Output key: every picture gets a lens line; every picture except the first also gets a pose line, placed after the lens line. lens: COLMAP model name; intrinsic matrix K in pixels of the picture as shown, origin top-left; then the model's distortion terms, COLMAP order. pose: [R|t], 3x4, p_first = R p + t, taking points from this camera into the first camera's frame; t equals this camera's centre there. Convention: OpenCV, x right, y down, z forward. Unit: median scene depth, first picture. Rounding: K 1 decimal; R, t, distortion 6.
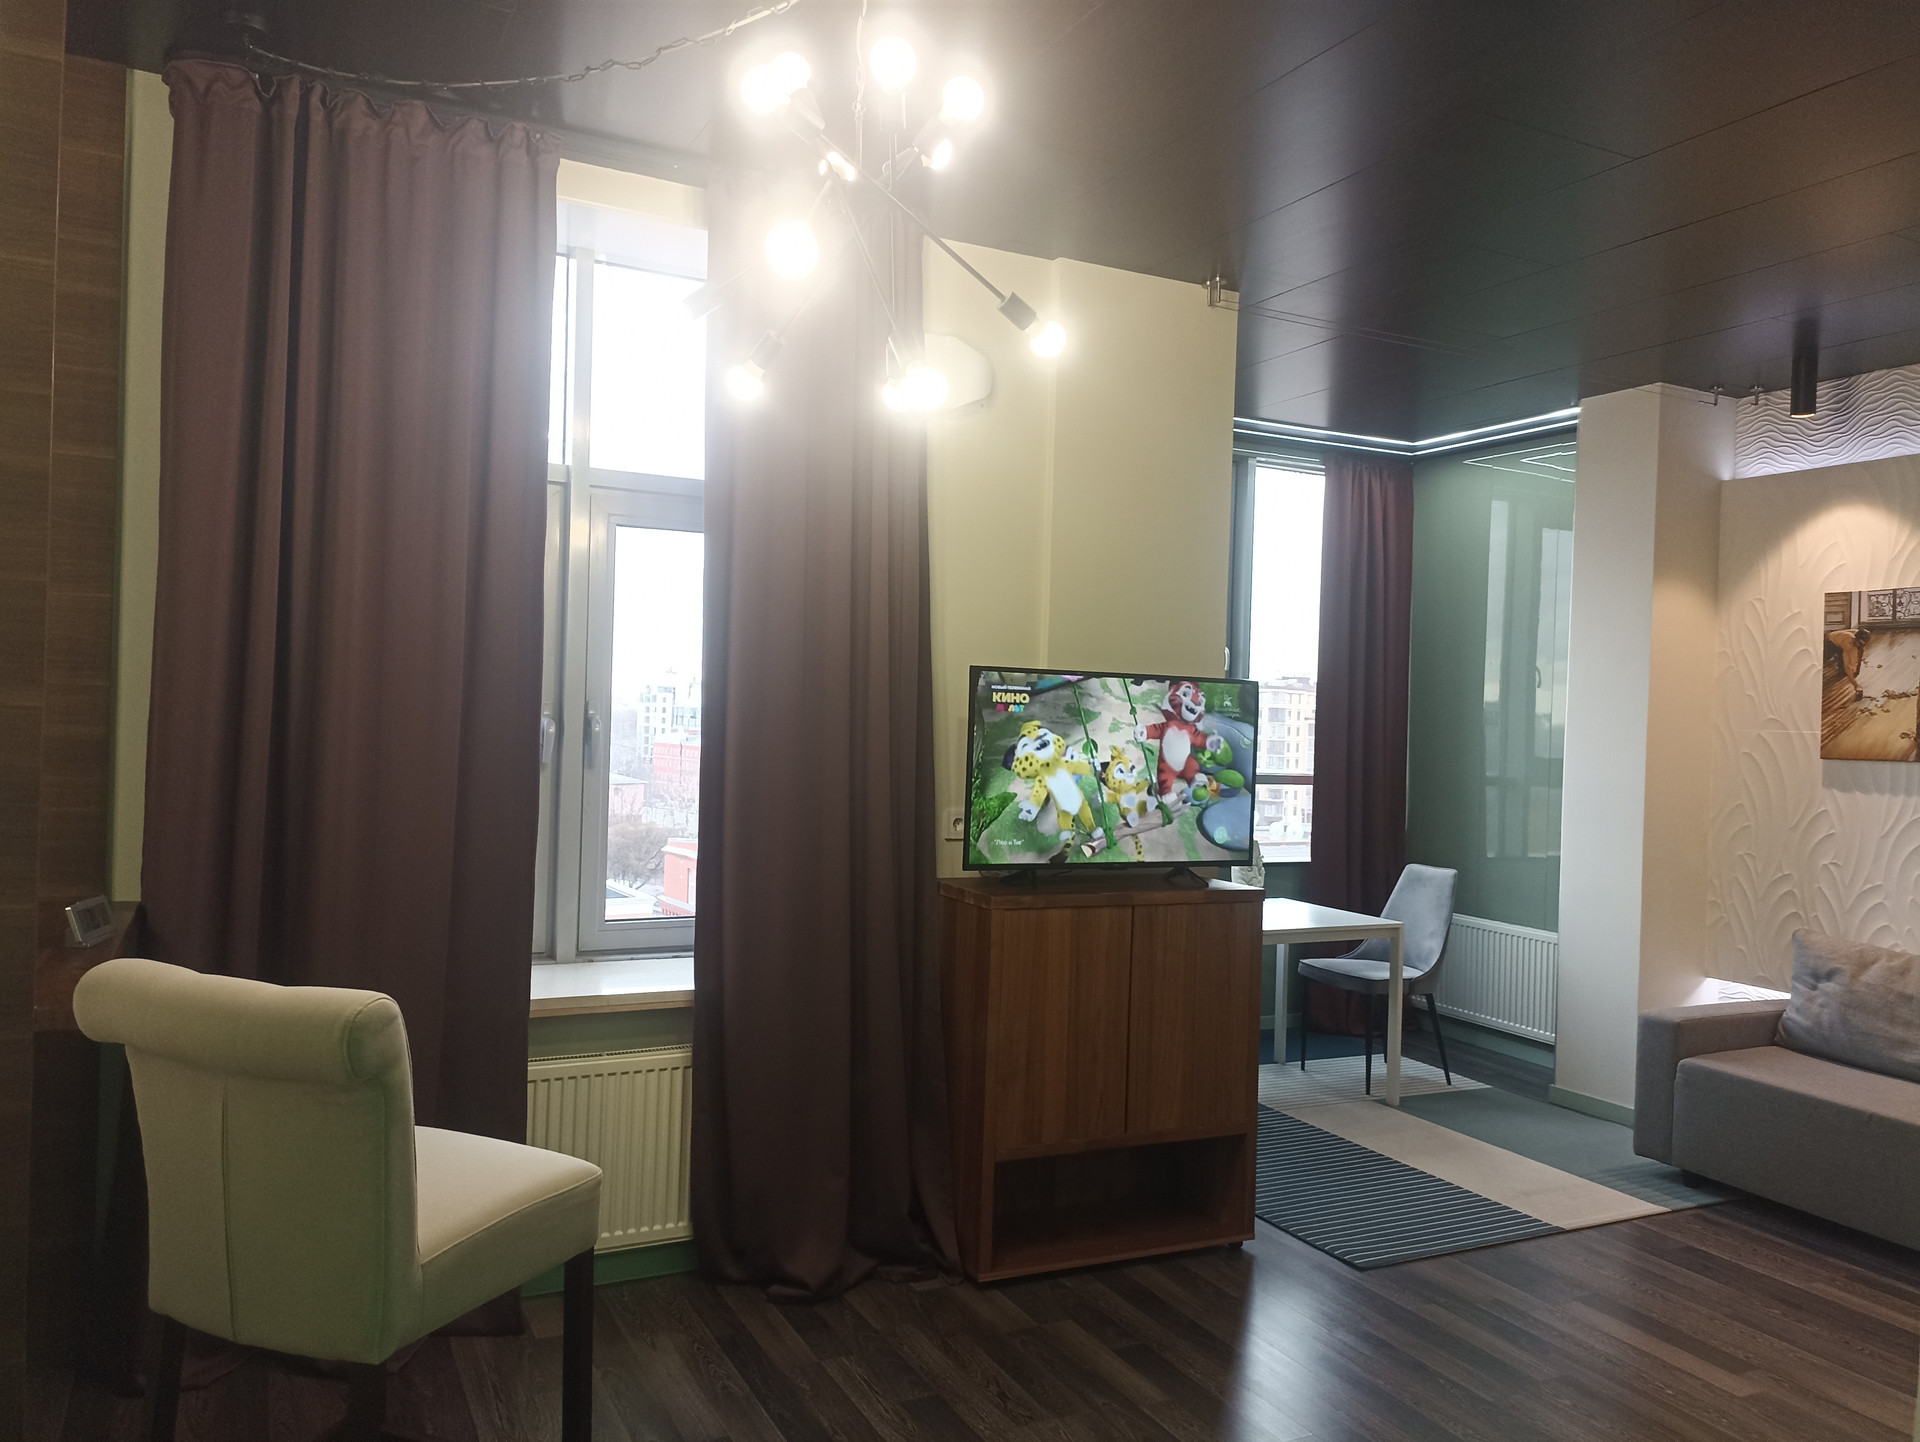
lens RADIAL K [[1409.5, 0, 956.5], [0, 1409.5, 716.9], [0, 0, 1]] dist [0.047848, -0.042064]
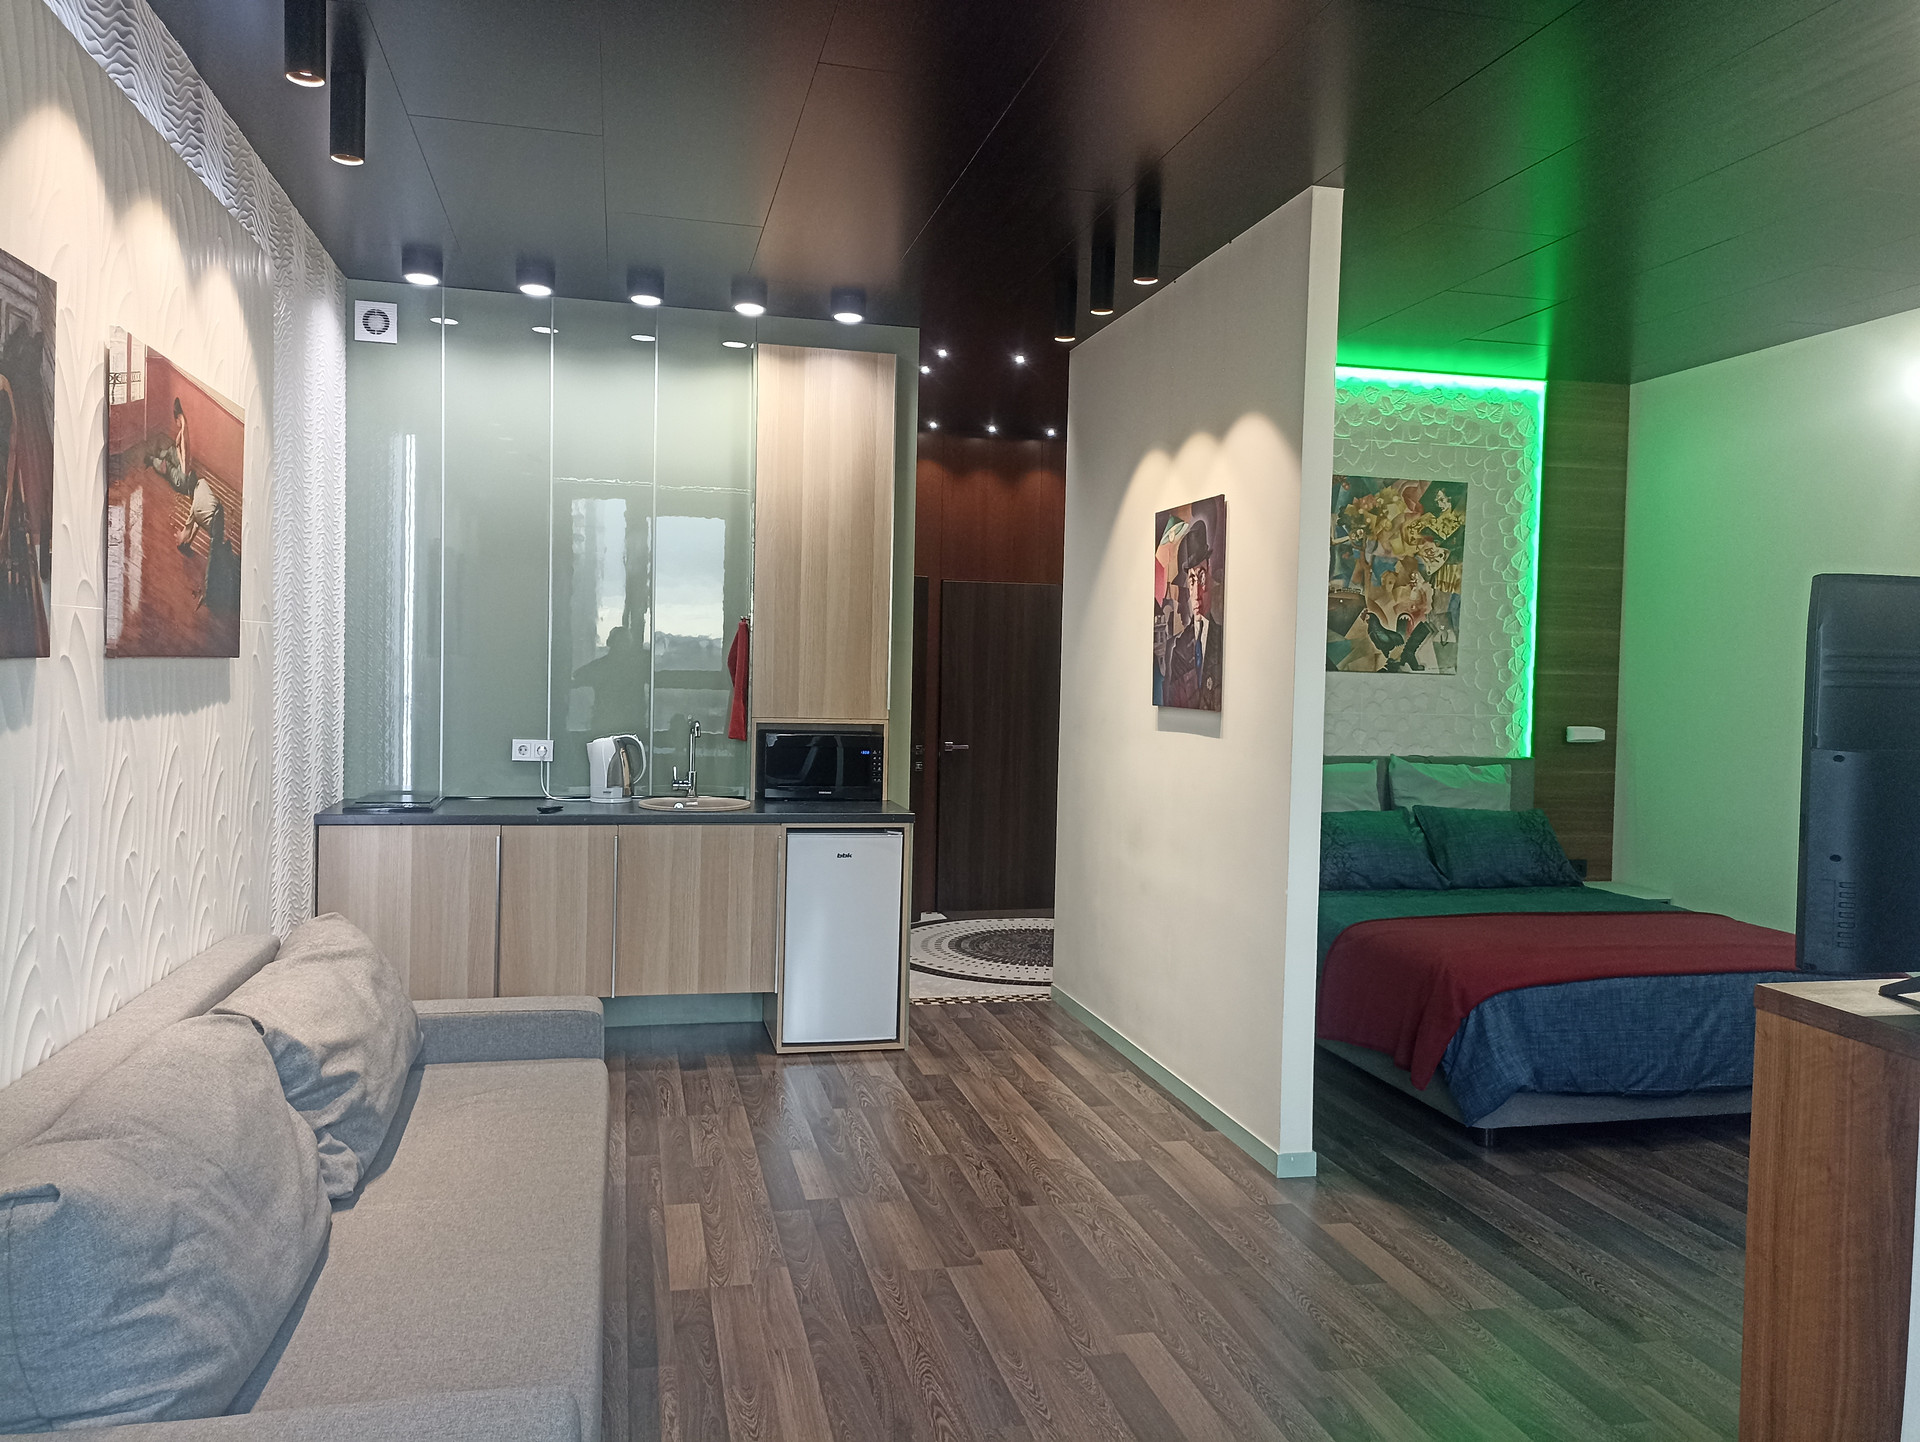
lens RADIAL K [[1409.5, 0, 961.9], [0, 1409.5, 719.0], [0, 0, 1]] dist [0.047848, -0.042064]
pose [[-0.971710, -0.068317, 0.226081, 0.318015], [-0.057786, 0.996927, 0.052885, 0.010441], [-0.228999, 0.038325, -0.972672, 1.279477]]
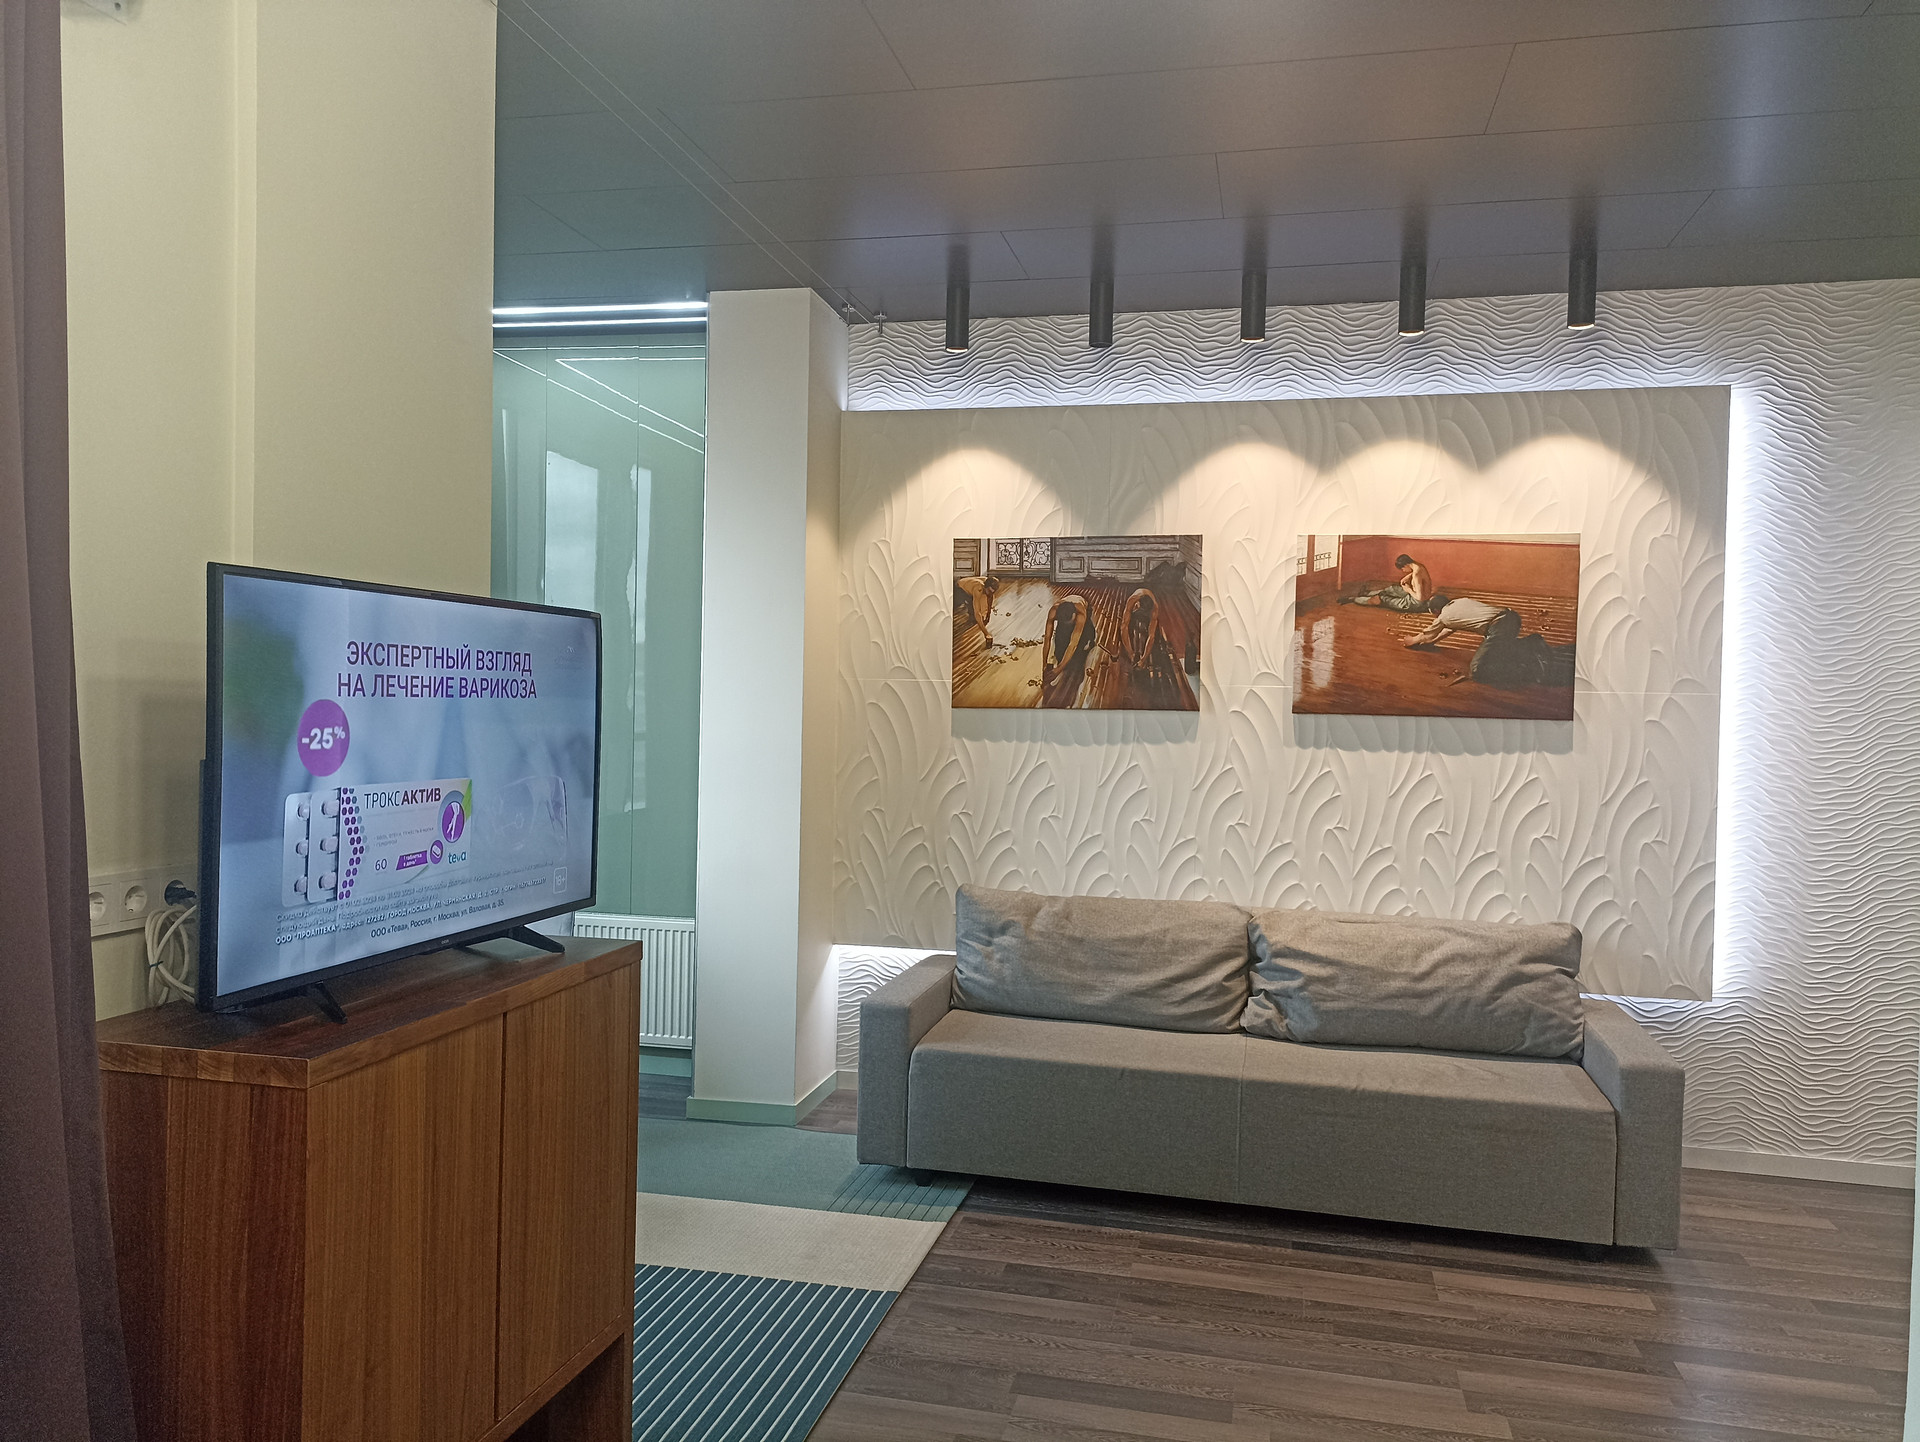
lens RADIAL K [[1409.5, 0, 954.3], [0, 1409.5, 712.7], [0, 0, 1]] dist [0.047848, -0.042064]
pose [[0.643496, -0.031451, 0.764803, -0.143424], [0.004740, 0.999300, 0.037105, -0.003372], [-0.765435, -0.020252, 0.643194, 0.392381]]
